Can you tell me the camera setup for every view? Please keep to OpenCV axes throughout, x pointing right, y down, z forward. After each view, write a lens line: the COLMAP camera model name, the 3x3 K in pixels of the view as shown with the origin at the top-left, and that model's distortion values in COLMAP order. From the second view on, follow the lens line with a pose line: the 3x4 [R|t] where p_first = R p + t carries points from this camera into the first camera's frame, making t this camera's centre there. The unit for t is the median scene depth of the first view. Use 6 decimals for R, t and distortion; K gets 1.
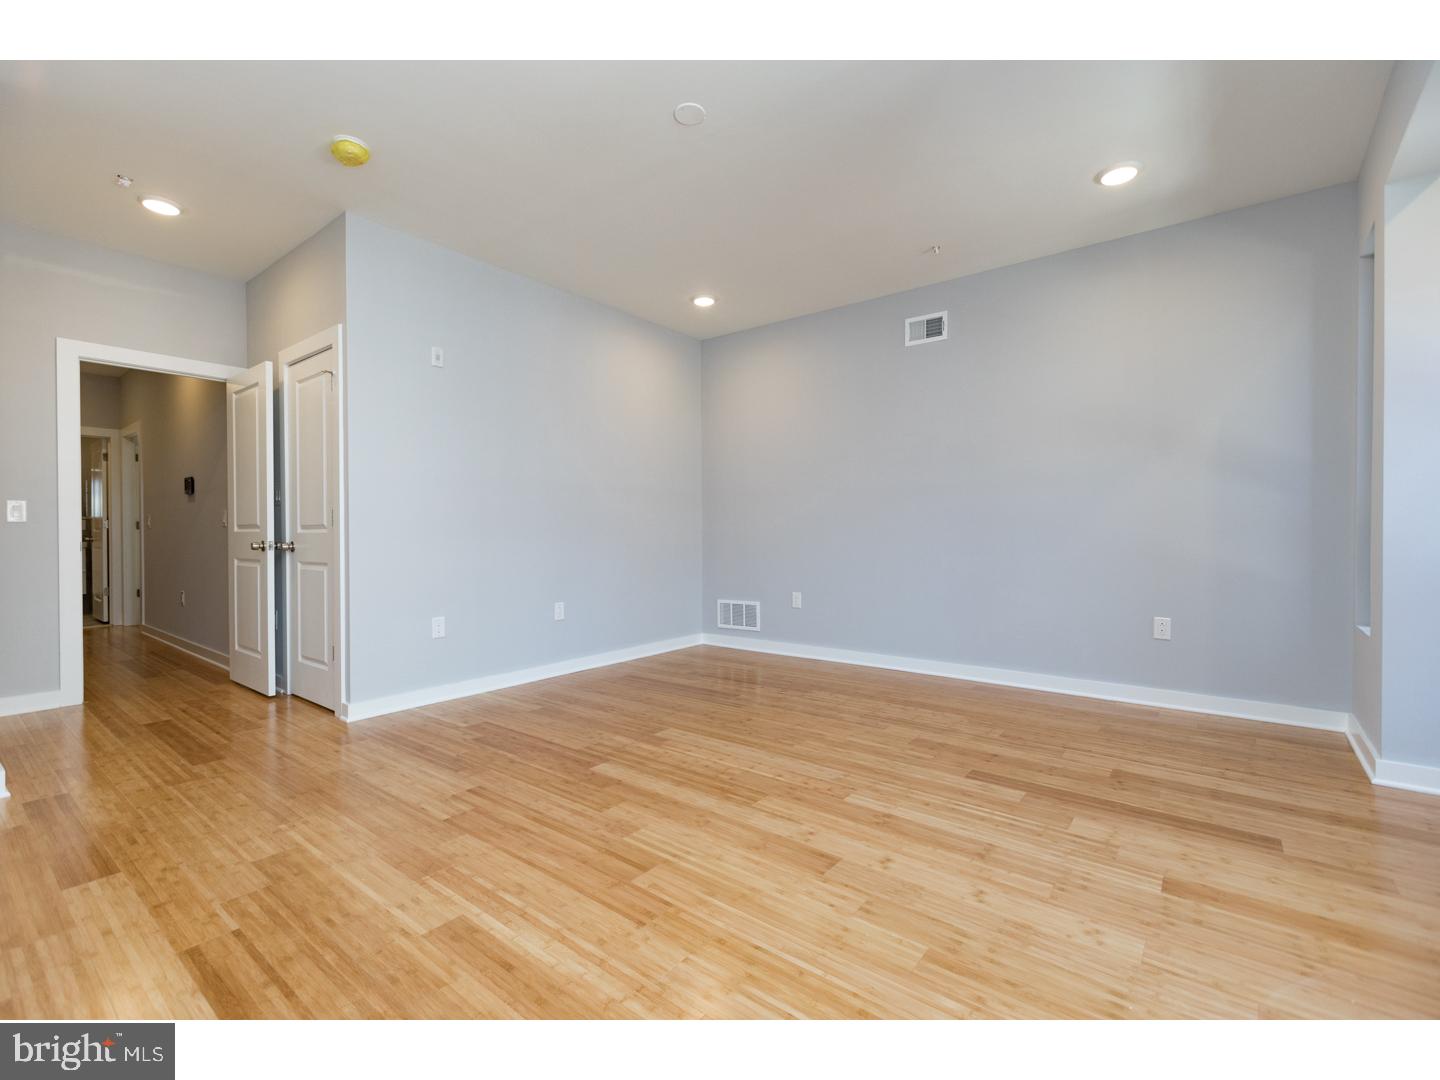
lens RADIAL K [[640.3, 0, 720.0], [0, 640.3, 540.0], [0, 0, 1]] dist [0.000532, -0.000428]
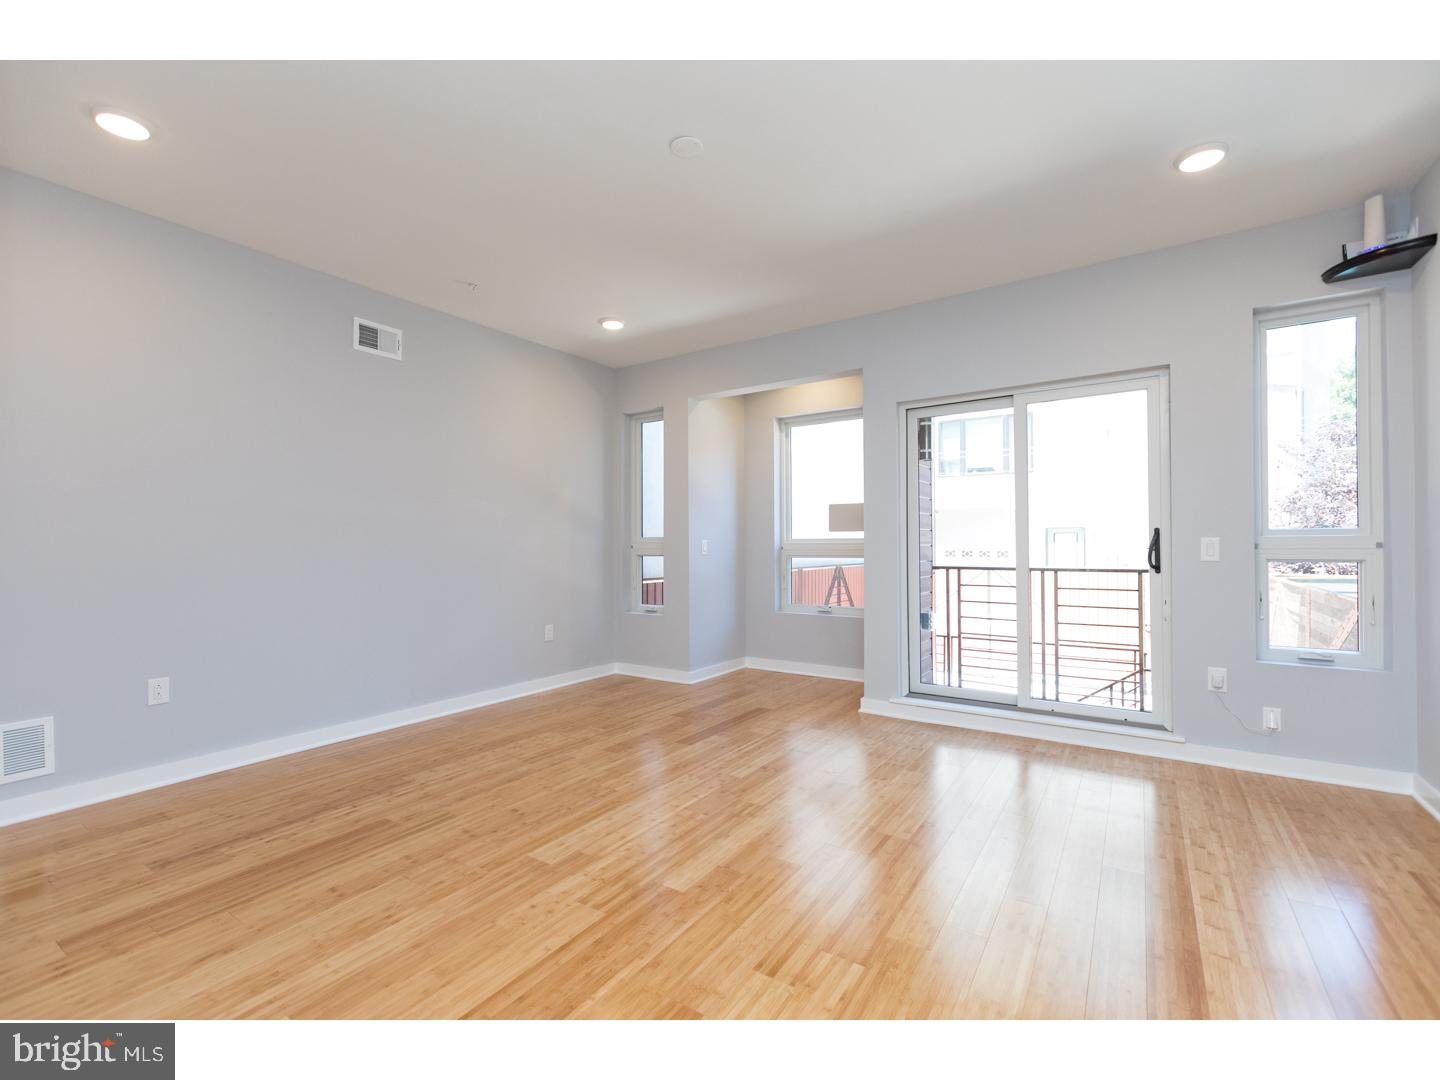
lens RADIAL K [[637.9, 0, 716.3], [0, 637.9, 543.1], [0, 0, 1]] dist [-0.000490, -0.000154]
pose [[-0.081542, 0.006438, 0.996649, -1.007238], [0.015970, 0.999859, -0.005152, -0.061935], [-0.996542, 0.015496, -0.081634, 1.045055]]
